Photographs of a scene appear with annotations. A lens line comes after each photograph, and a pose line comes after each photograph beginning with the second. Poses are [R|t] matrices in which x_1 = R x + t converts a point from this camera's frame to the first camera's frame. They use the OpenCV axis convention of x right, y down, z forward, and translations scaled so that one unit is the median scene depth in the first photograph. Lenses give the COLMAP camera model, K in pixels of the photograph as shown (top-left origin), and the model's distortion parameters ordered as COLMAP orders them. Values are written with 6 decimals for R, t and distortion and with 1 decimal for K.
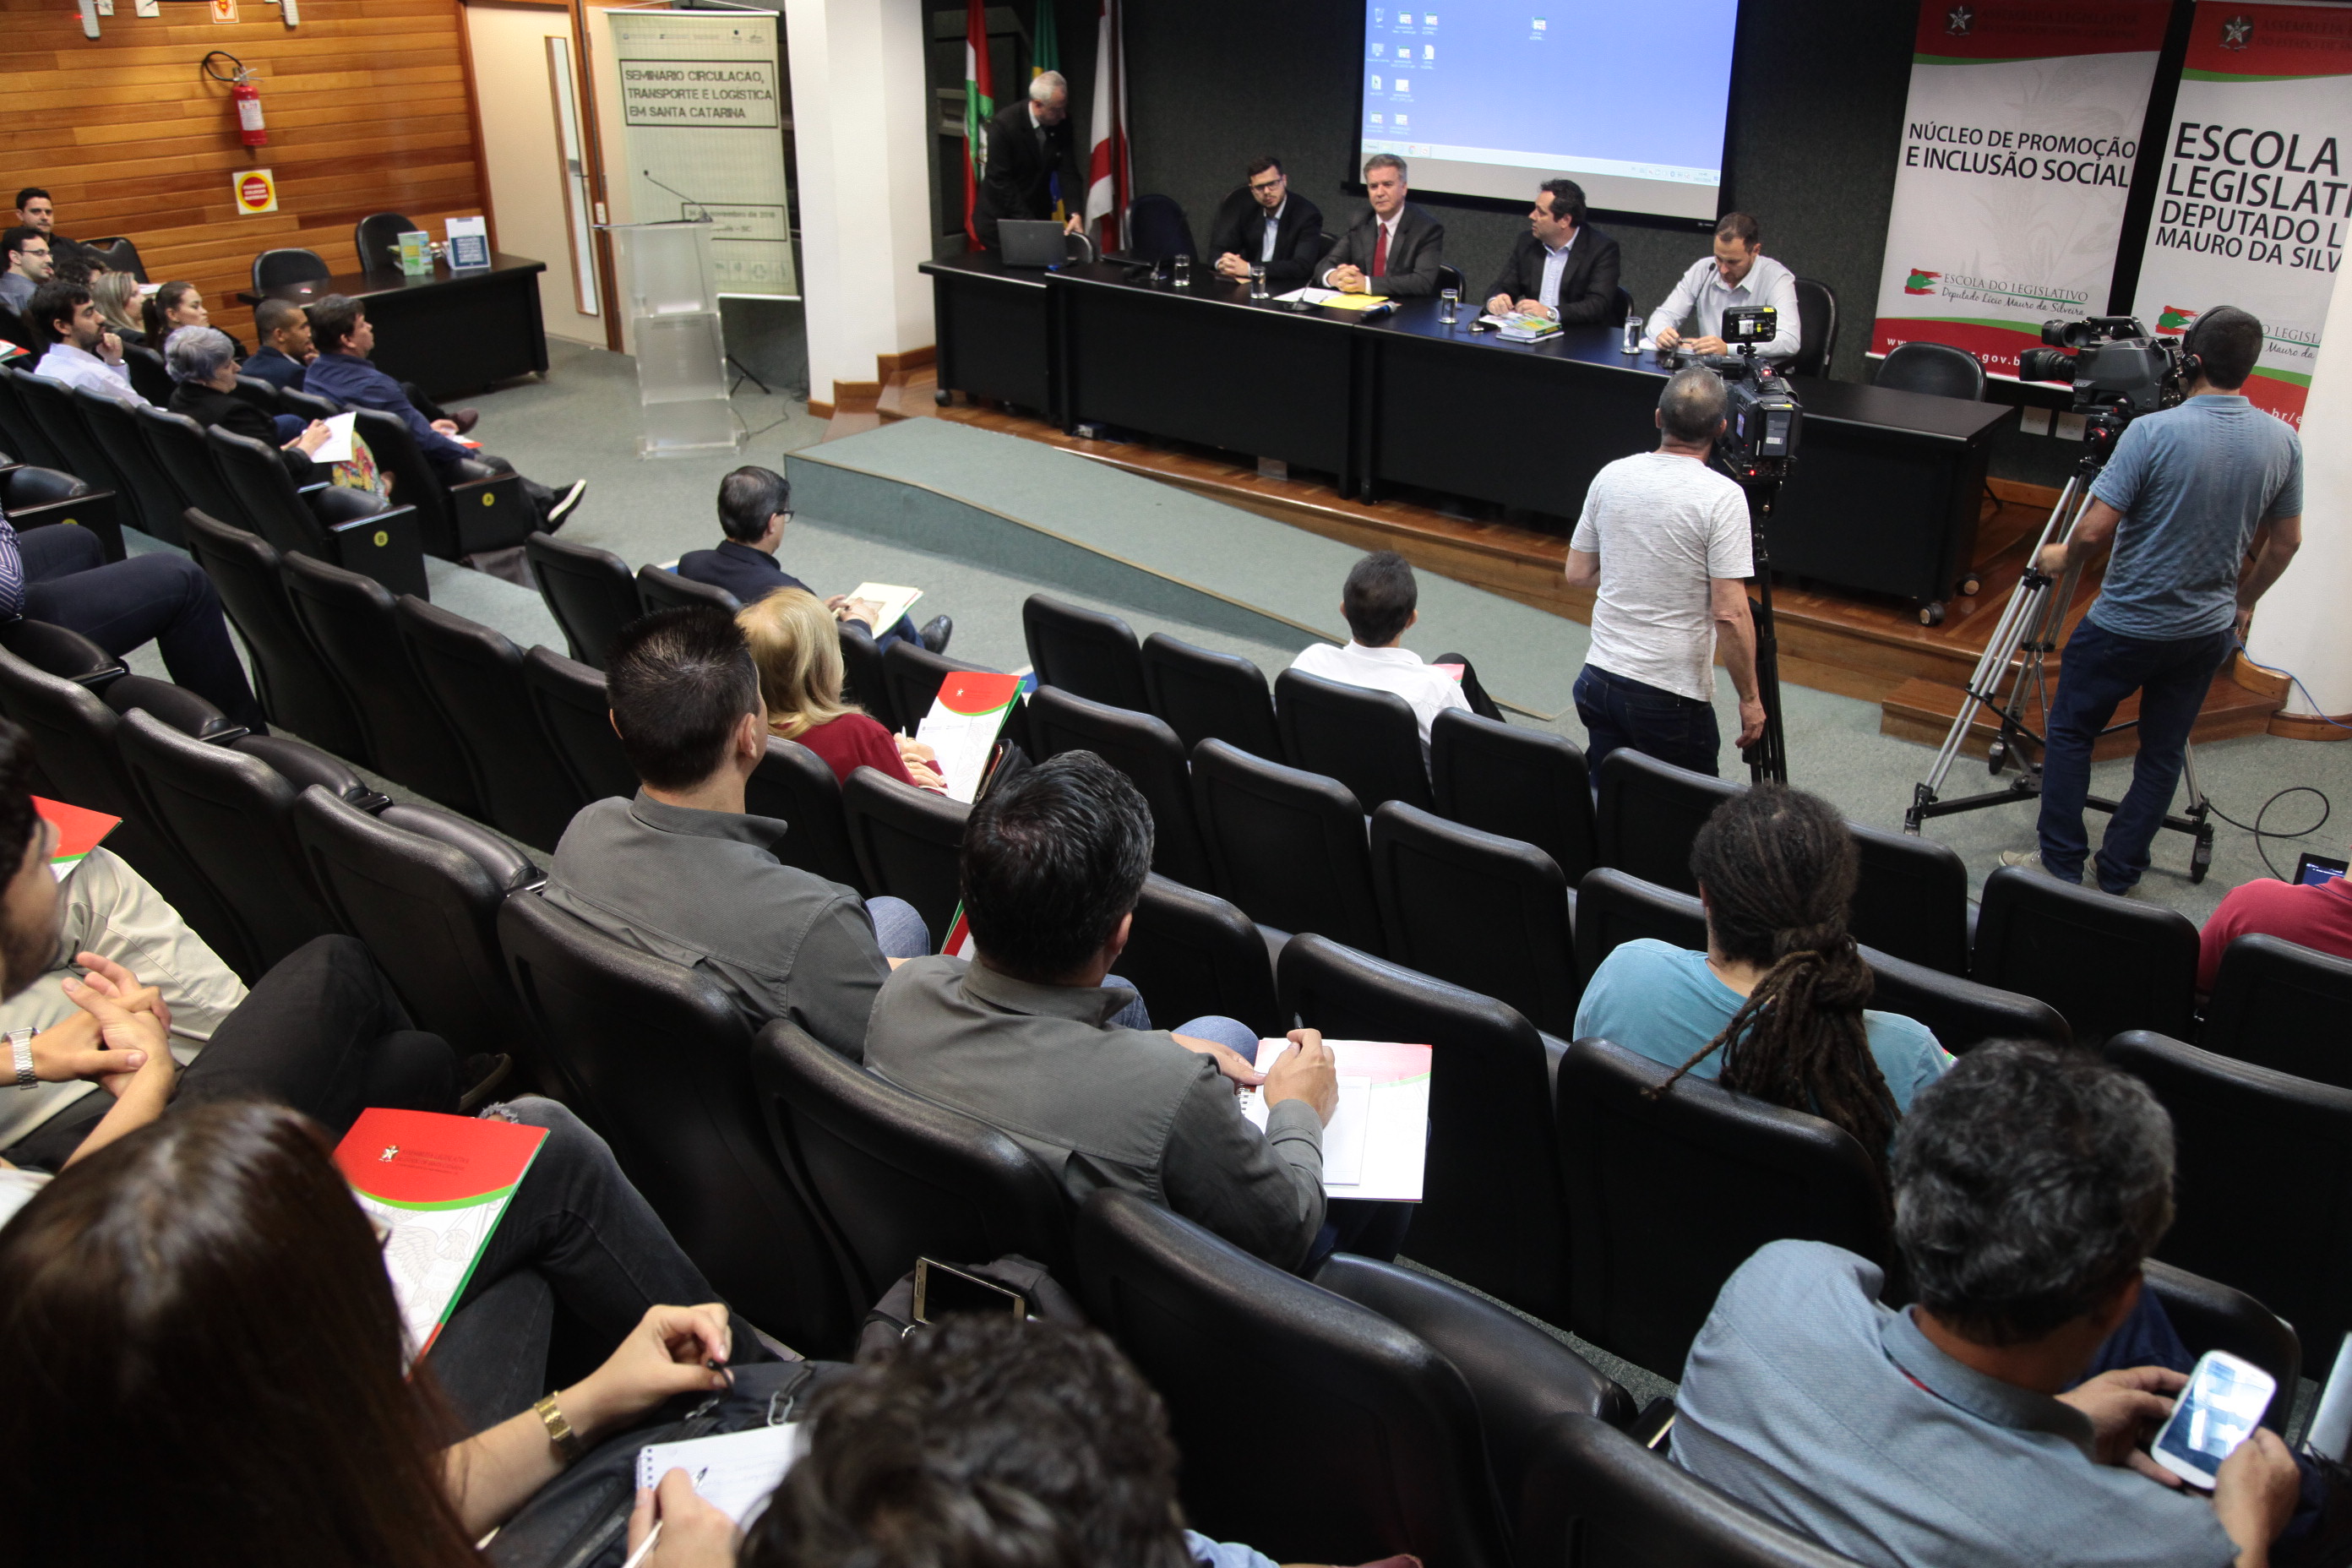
lens RADIAL K [[2091.8, 0, 1187.9], [0, 2091.8, 798.2], [0, 0, 1]] dist [-0.002030, 0.045787]
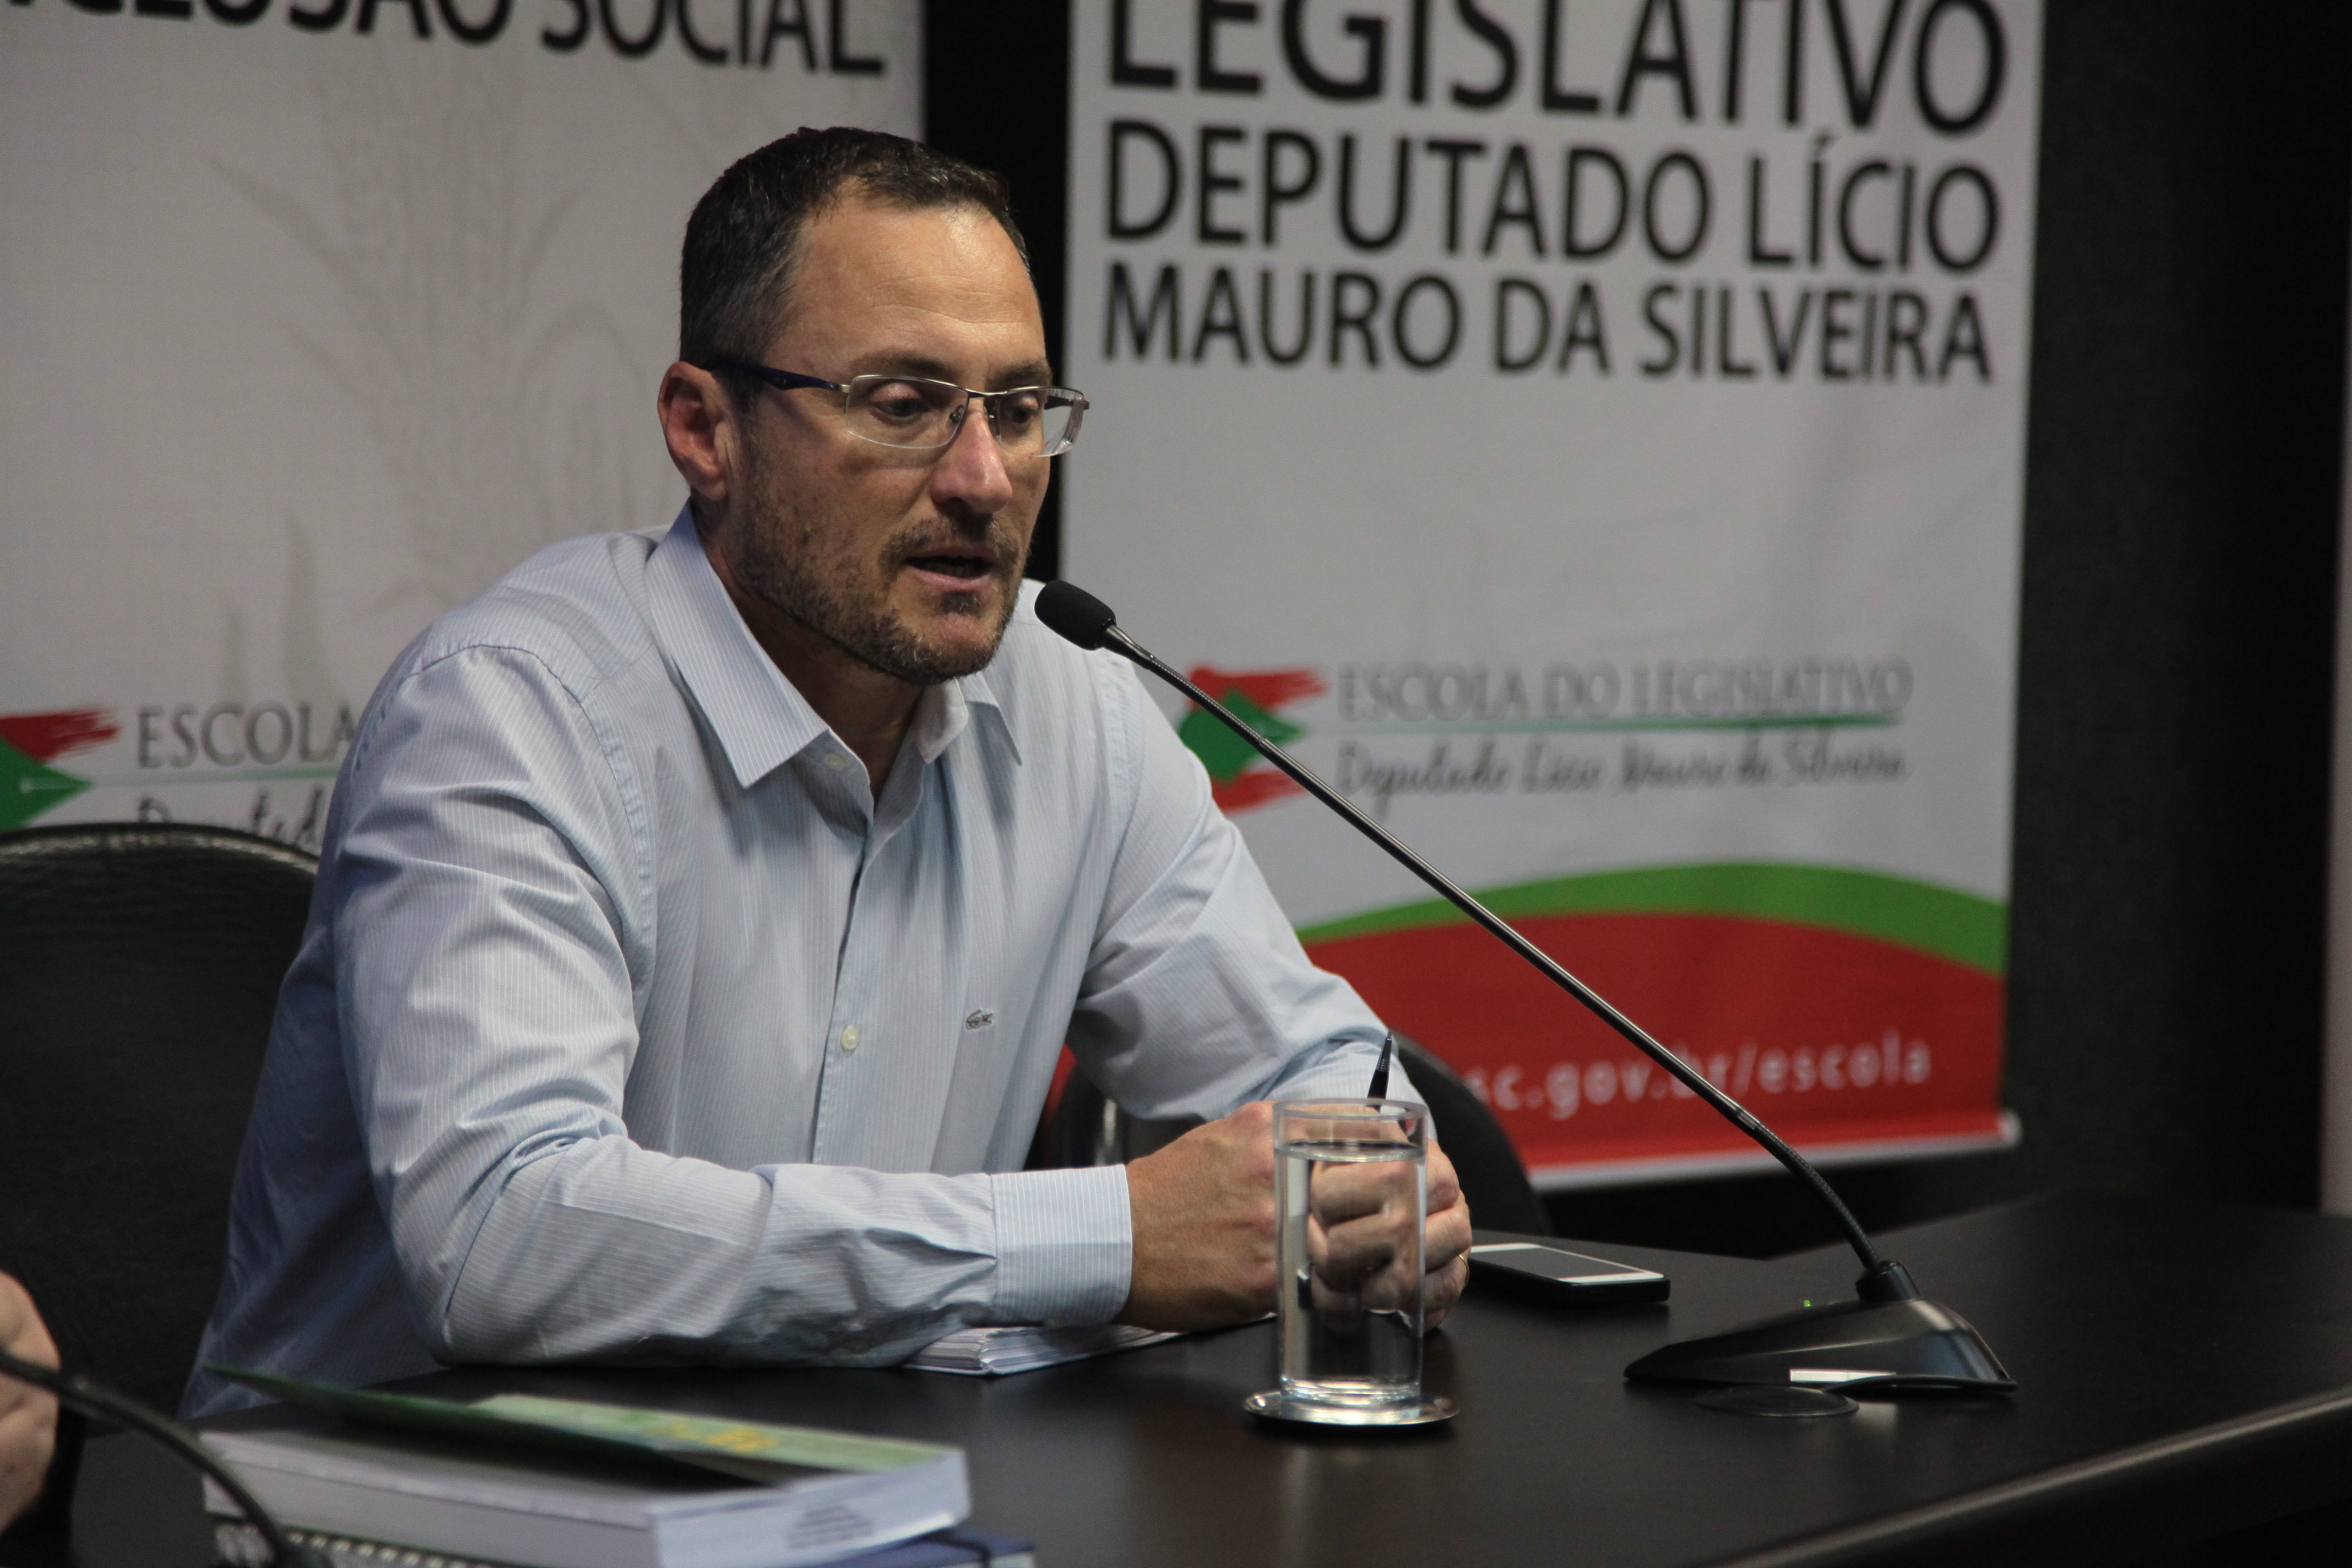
lens RADIAL K [[6579.7, 0, 1190.6], [0, 6579.7, 780.2], [0, 0, 1]] dist [0.579360, 0.000000]
pose [[-0.111235, -0.063395, 0.991770, -0.110572], [0.395489, 0.912711, 0.102698, -0.288506], [-0.911710, 0.403658, -0.076454, 1.059527]]
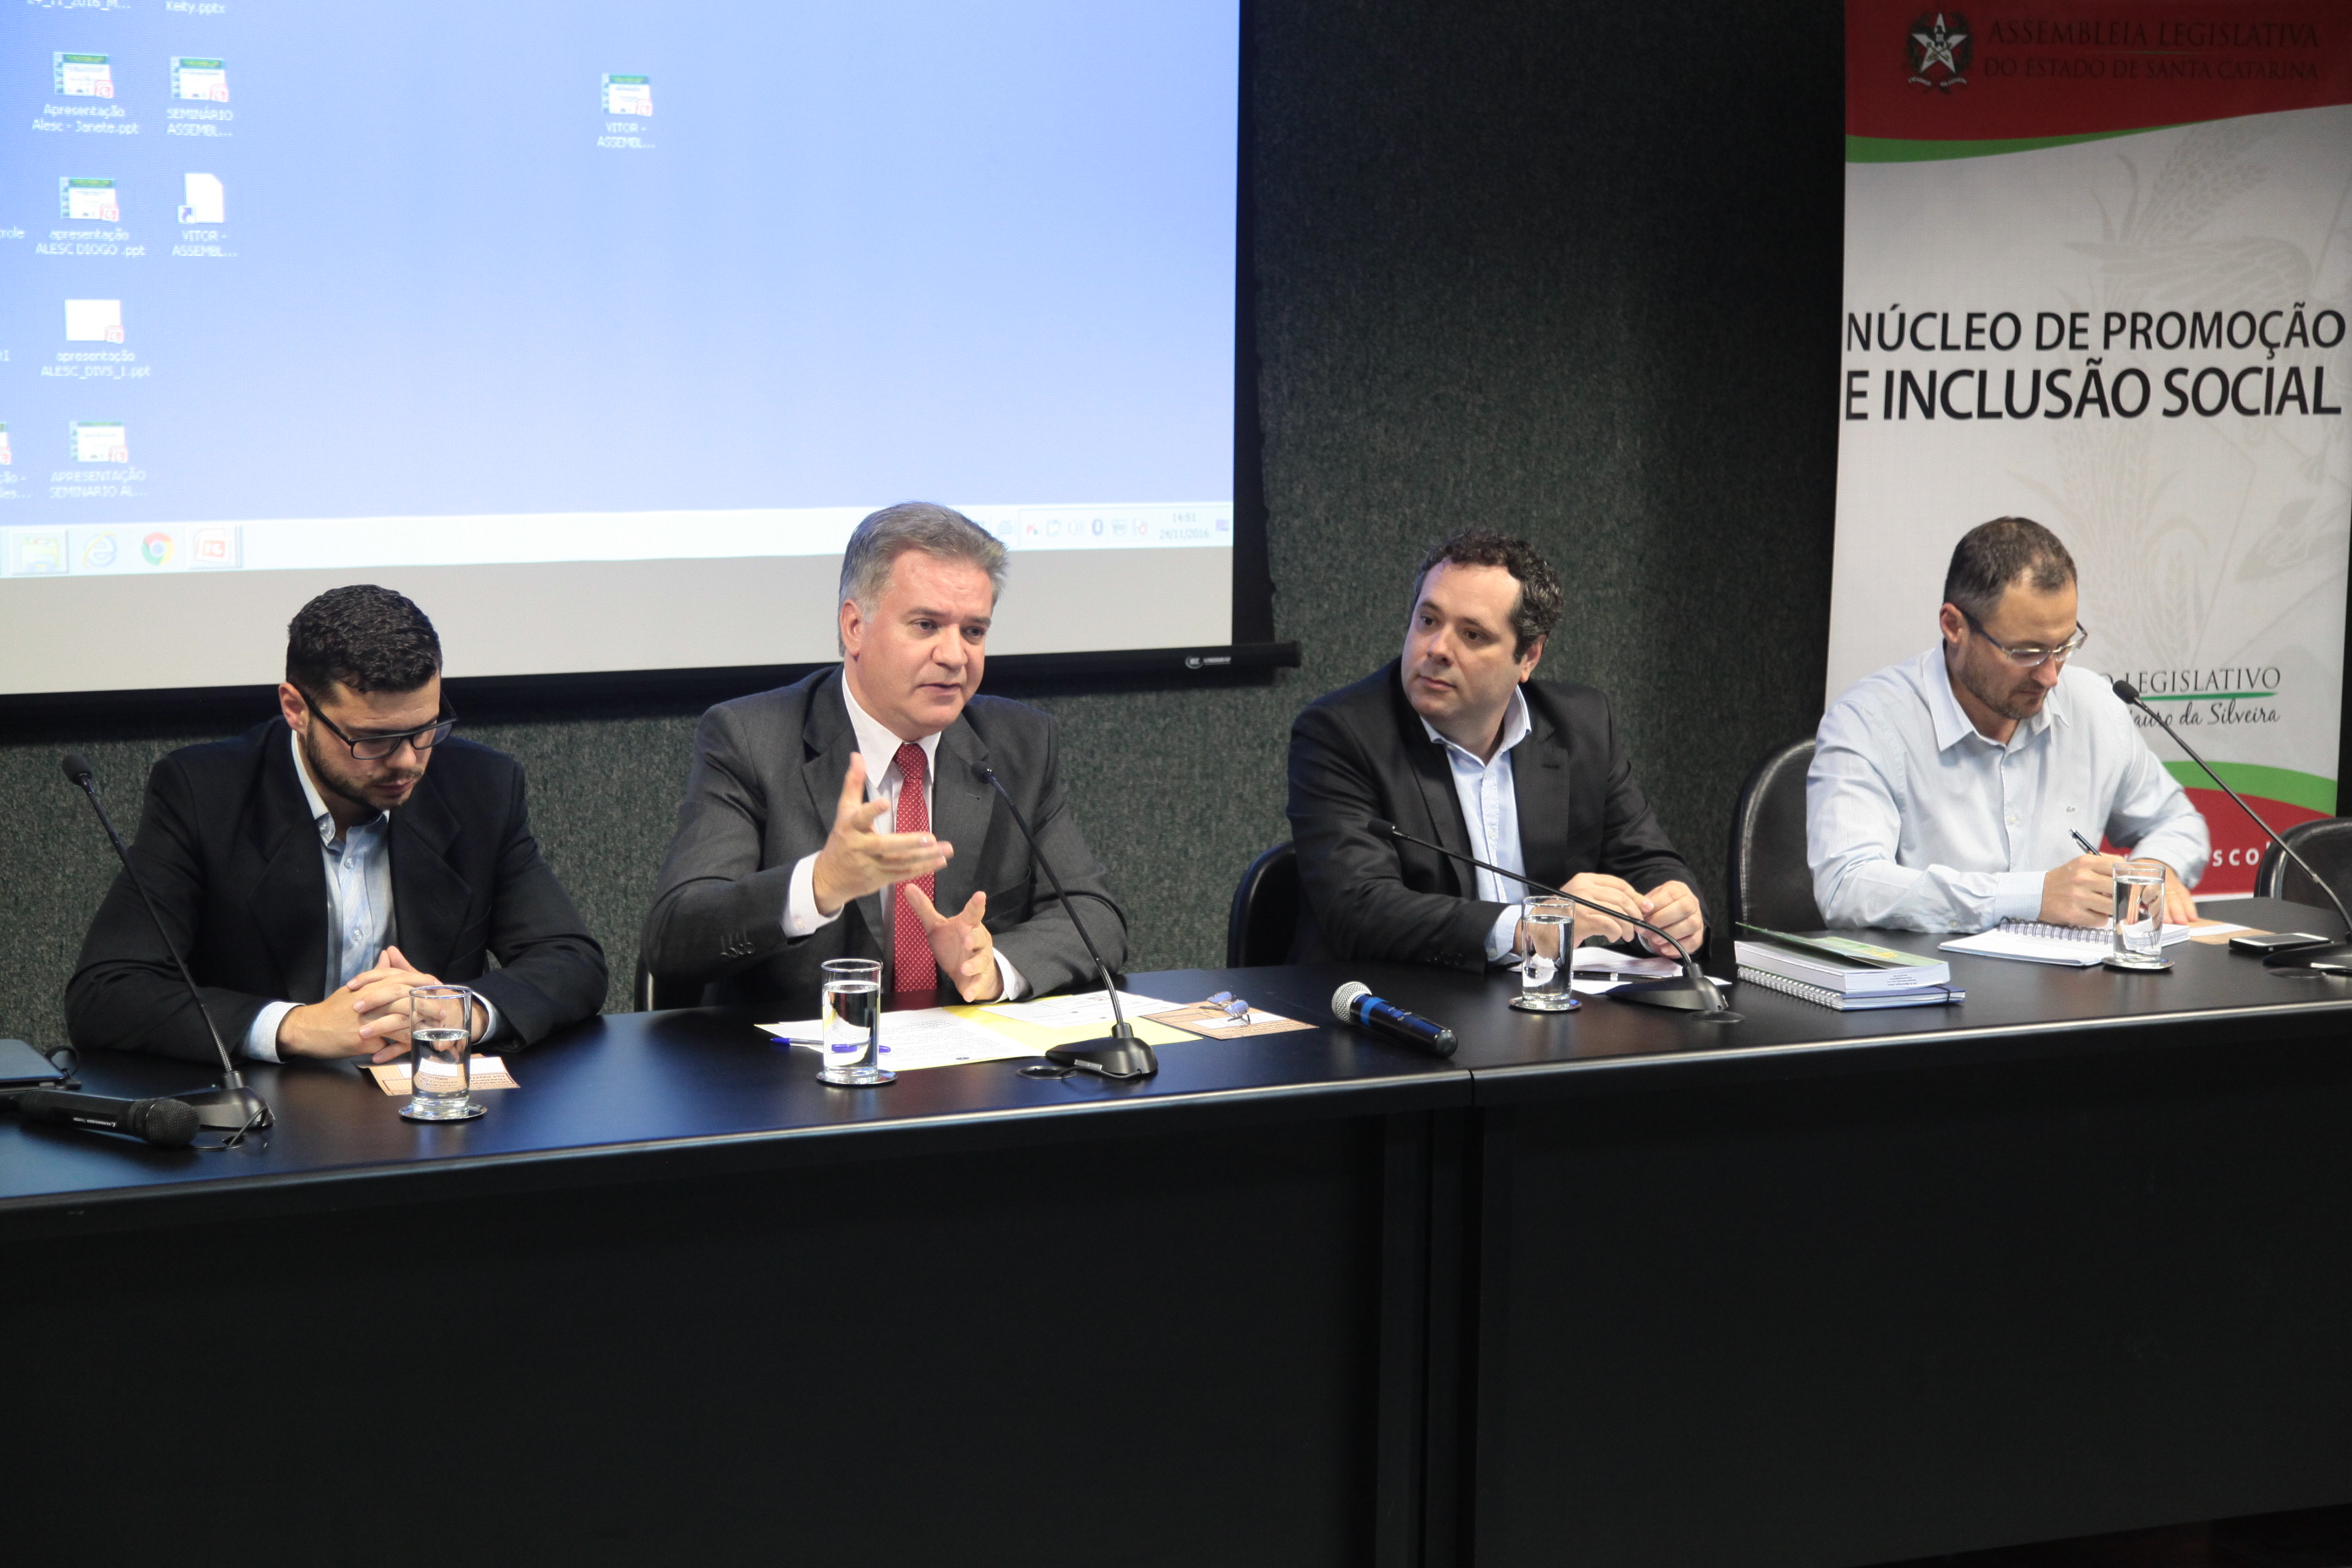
lens RADIAL K [[4195.6, 0, 1154.7], [0, 4195.6, 781.3], [0, 0, 1]] dist [0.241622, 0.000000]
pose [[0.405614, -0.112402, 0.907107, -0.444416], [0.365033, 0.929756, -0.048017, -0.272290], [-0.837991, 0.350600, 0.418153, 0.879569]]
